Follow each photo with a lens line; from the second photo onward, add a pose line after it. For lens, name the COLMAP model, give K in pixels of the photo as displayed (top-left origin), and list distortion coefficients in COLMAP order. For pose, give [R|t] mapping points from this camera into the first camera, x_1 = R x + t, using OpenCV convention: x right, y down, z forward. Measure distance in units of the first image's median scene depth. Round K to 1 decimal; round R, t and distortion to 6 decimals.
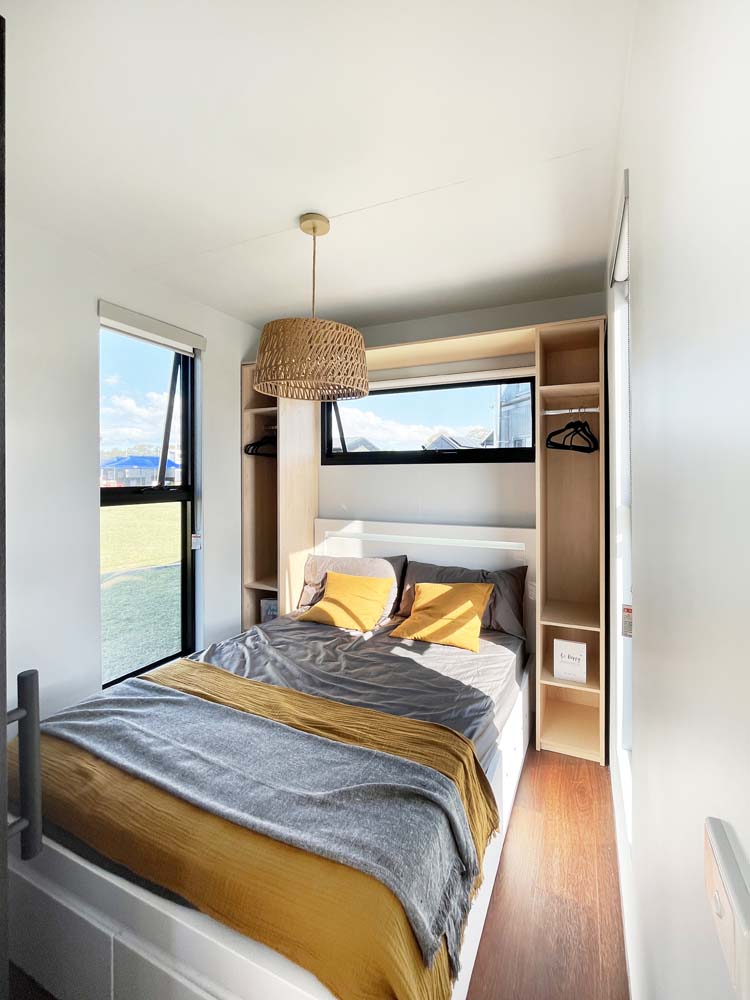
lens RADIAL K [[407.5, 0, 369.6], [0, 407.5, 489.1], [0, 0, 1]] dist [-0.006518, 0.000766]
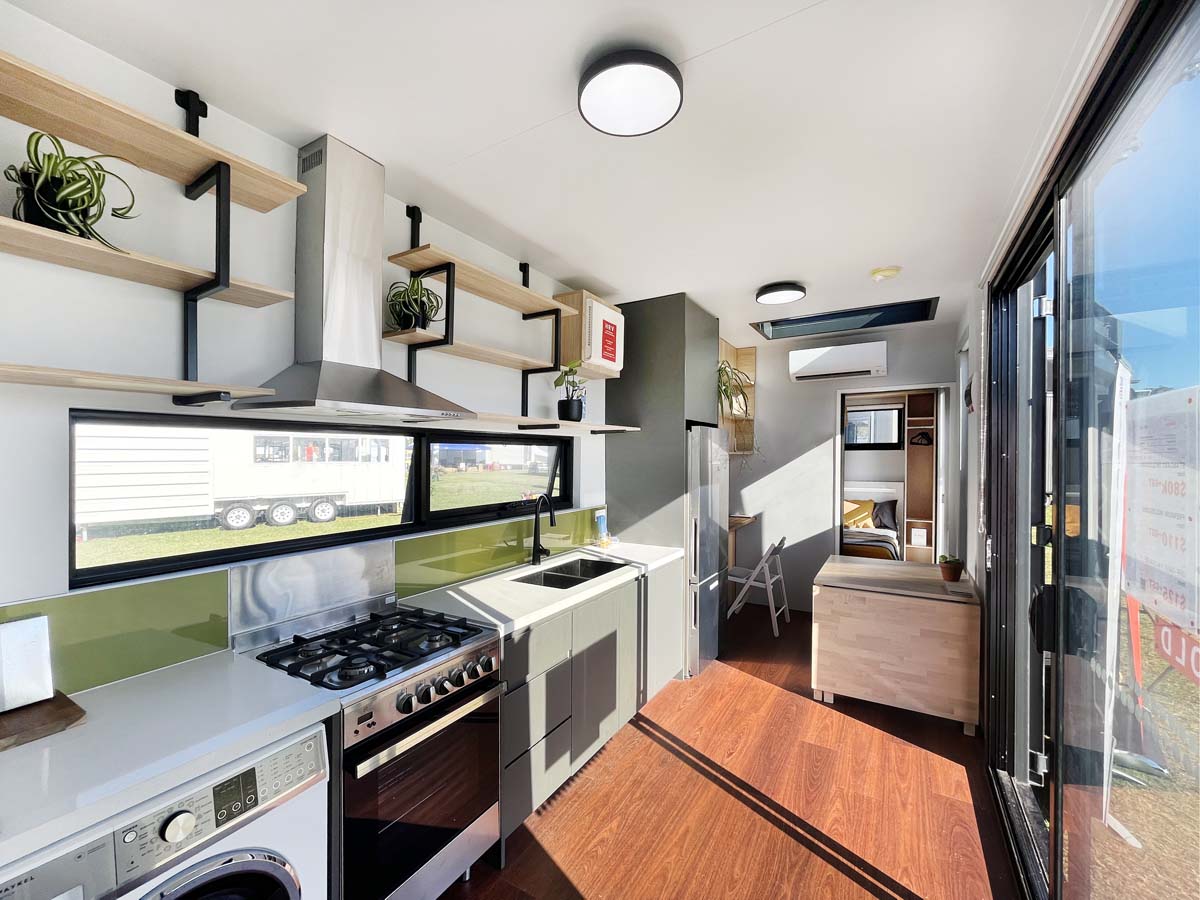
lens RADIAL K [[489.0, 0, 610.6], [0, 489.0, 456.8], [0, 0, 1]] dist [-0.006518, 0.000766]
pose [[0.993407, 0.018856, -0.113079, -0.914621], [-0.019593, 0.999793, -0.005407, 0.021189], [0.112954, 0.007587, 0.993571, -1.898145]]
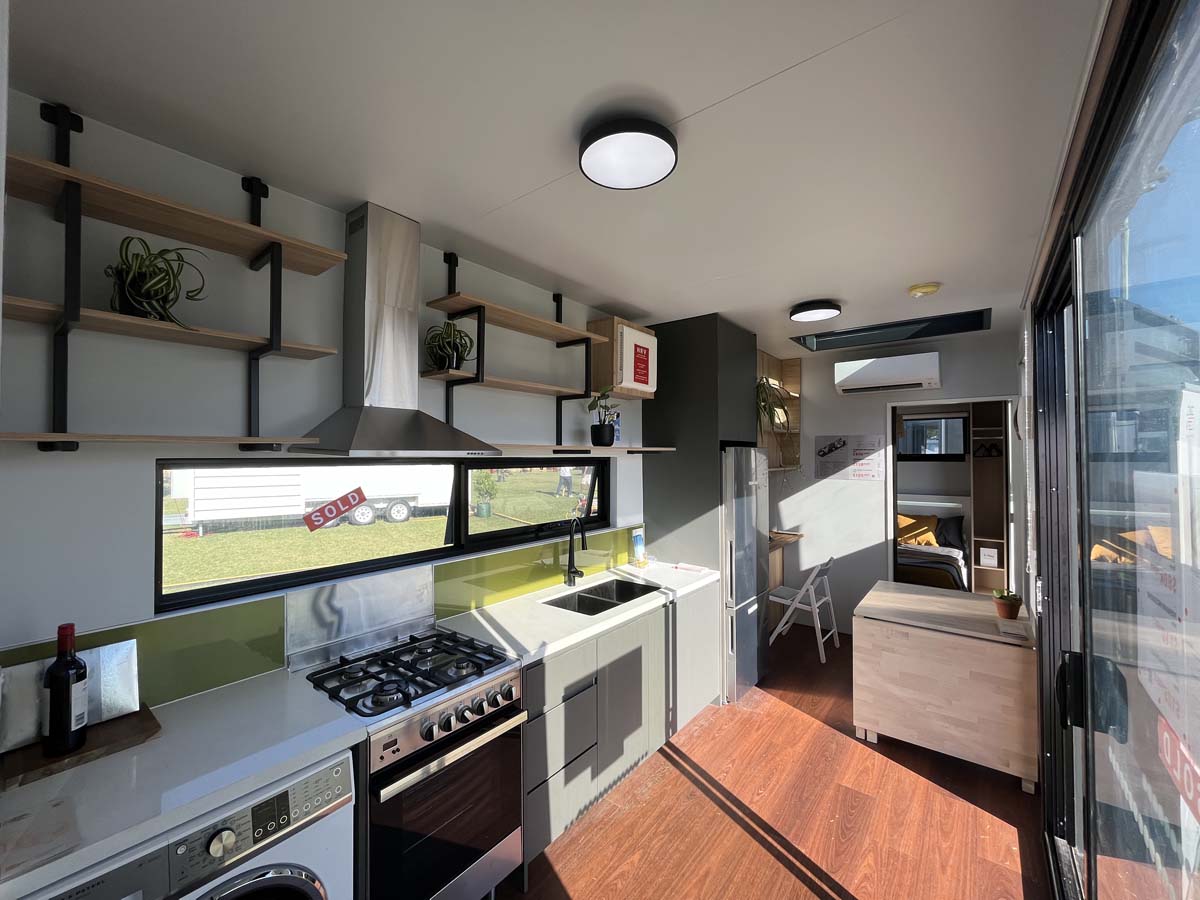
lens RADIAL K [[489.0, 0, 606.2], [0, 489.0, 448.8], [0, 0, 1]] dist [-0.006518, 0.000766]
pose [[0.970863, 0.003861, -0.239604, -0.816263], [-0.009808, 0.999673, -0.023635, -0.058182], [0.239435, 0.025296, 0.970583, -1.909381]]
